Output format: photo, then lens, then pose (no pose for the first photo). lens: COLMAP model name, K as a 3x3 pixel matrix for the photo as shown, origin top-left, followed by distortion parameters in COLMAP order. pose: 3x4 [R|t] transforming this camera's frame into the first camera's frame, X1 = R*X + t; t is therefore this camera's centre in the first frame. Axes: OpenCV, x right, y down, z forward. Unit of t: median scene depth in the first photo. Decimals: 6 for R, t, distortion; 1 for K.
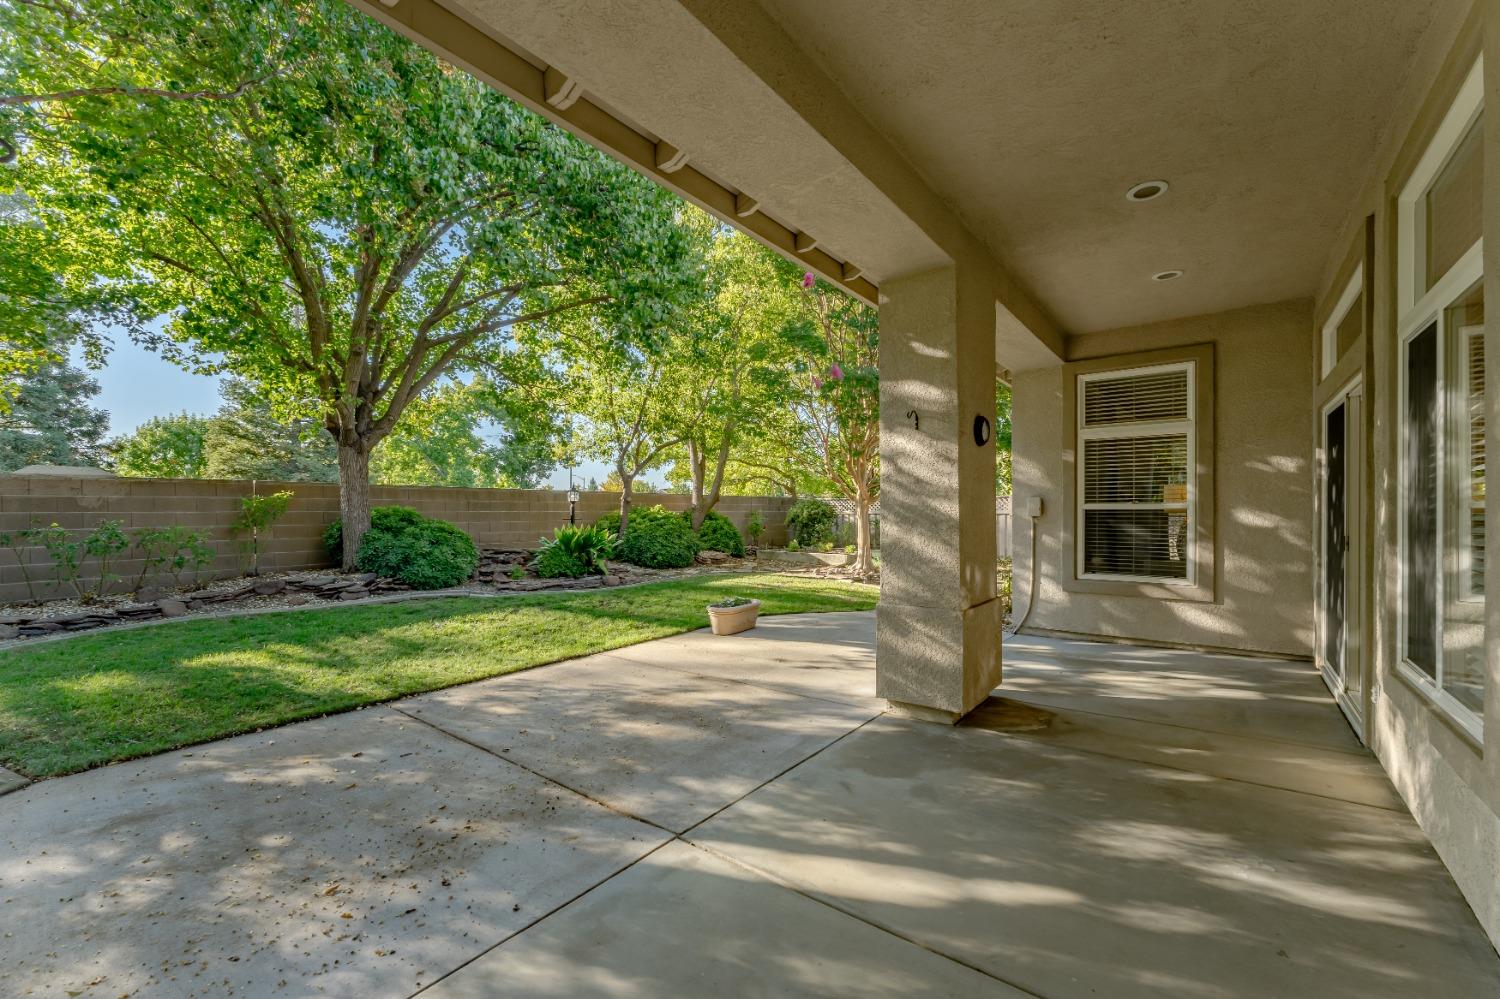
lens RADIAL K [[607.5, 0, 760.8], [0, 607.5, 541.8], [0, 0, 1]] dist [0.001212, 0.000820]
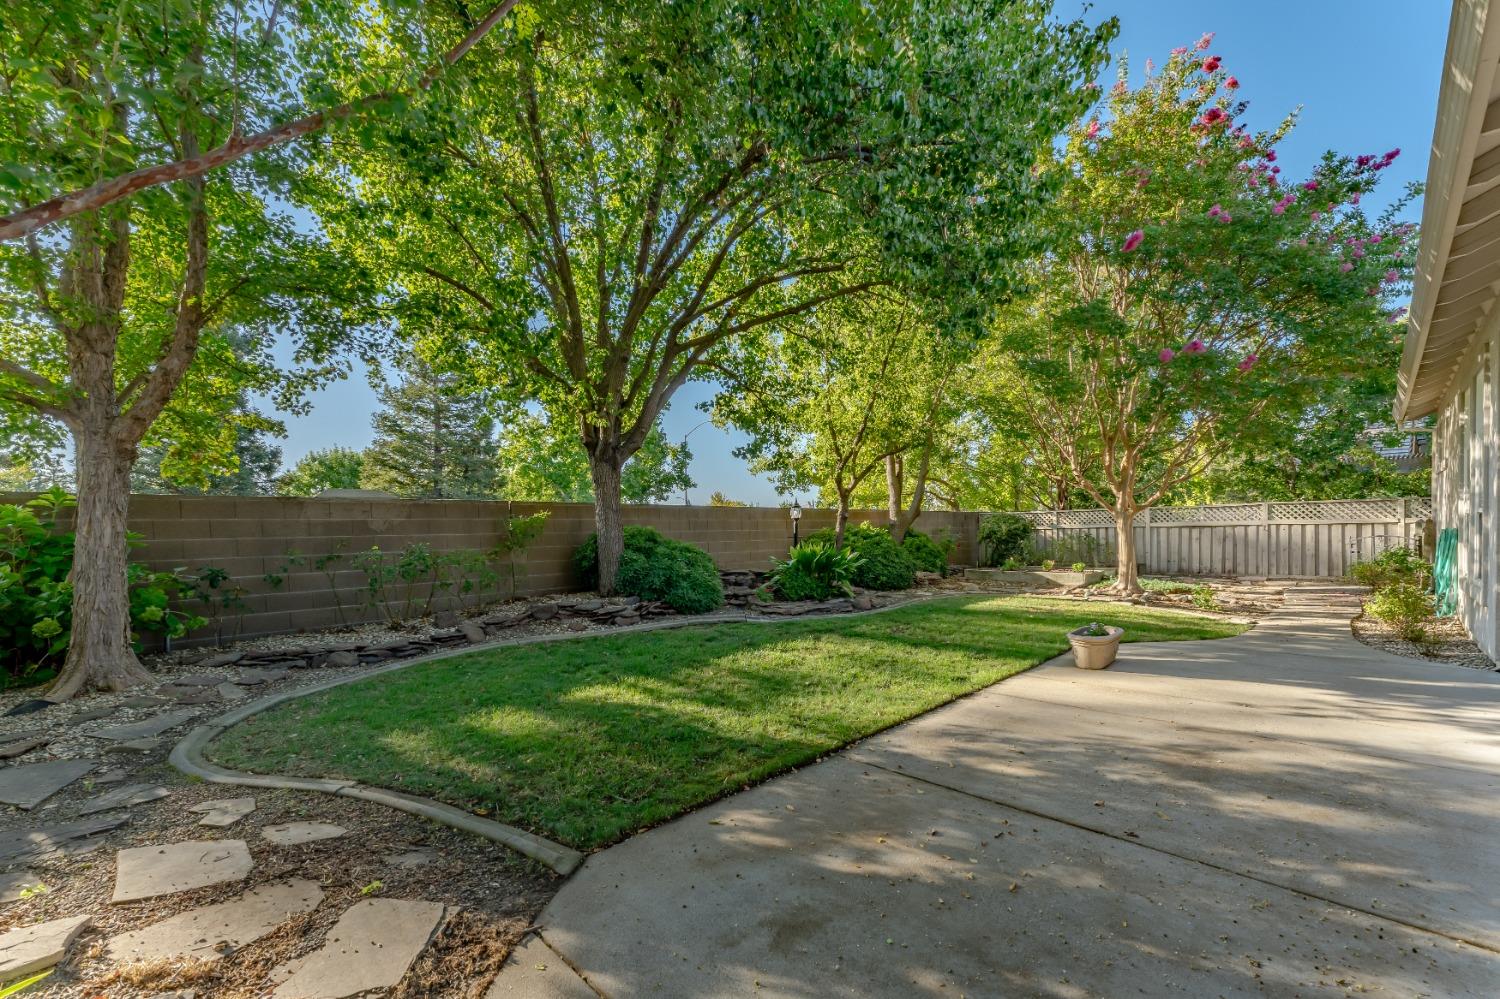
lens RADIAL K [[607.5, 0, 760.6], [0, 607.5, 587.0], [0, 0, 1]] dist [0.001212, 0.000820]
pose [[0.991997, -0.005737, -0.126134, -0.320436], [0.010820, 0.999155, 0.039653, 0.001258], [0.125800, -0.040700, 0.991220, 0.088390]]
